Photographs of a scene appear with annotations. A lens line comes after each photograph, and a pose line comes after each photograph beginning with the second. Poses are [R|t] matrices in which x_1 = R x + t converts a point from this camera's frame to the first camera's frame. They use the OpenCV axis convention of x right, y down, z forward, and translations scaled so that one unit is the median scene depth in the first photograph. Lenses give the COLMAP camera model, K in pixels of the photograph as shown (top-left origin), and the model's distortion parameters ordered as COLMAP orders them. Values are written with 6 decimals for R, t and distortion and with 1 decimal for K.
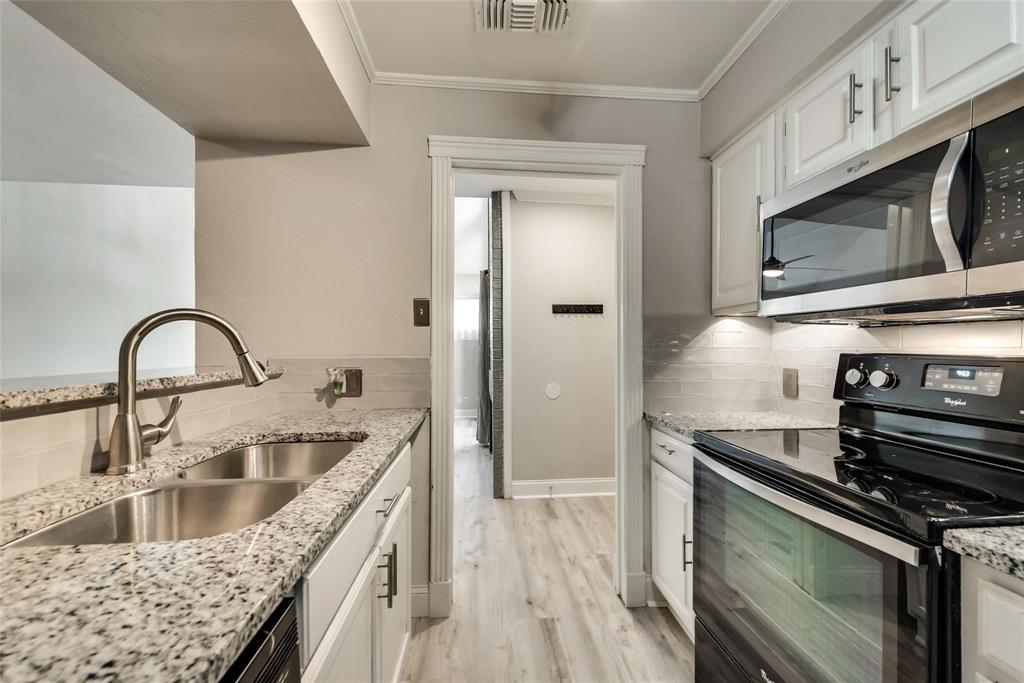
lens RADIAL K [[393.9, 0, 513.0], [0, 393.9, 349.2], [0, 0, 1]] dist [-0.000234, -0.000276]
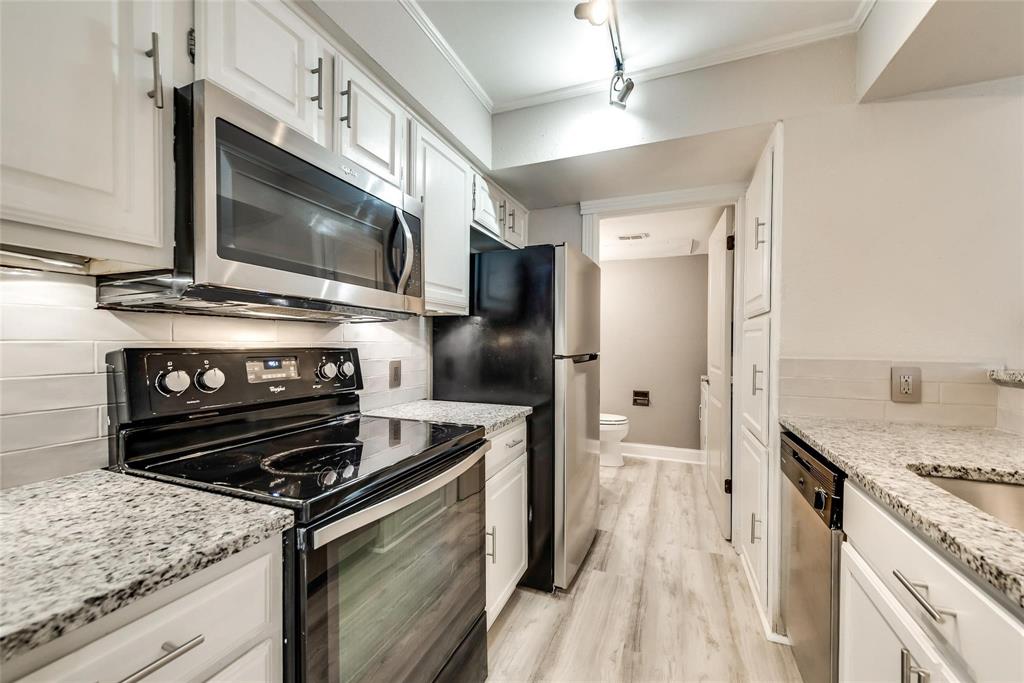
lens RADIAL K [[403.4, 0, 514.1], [0, 403.4, 334.8], [0, 0, 1]] dist [0.002519, -0.000449]
pose [[-0.891821, 0.005169, 0.452360, -0.025621], [-0.003535, 0.999825, -0.018394, -0.004294], [-0.452375, -0.018003, -0.891646, 1.773175]]
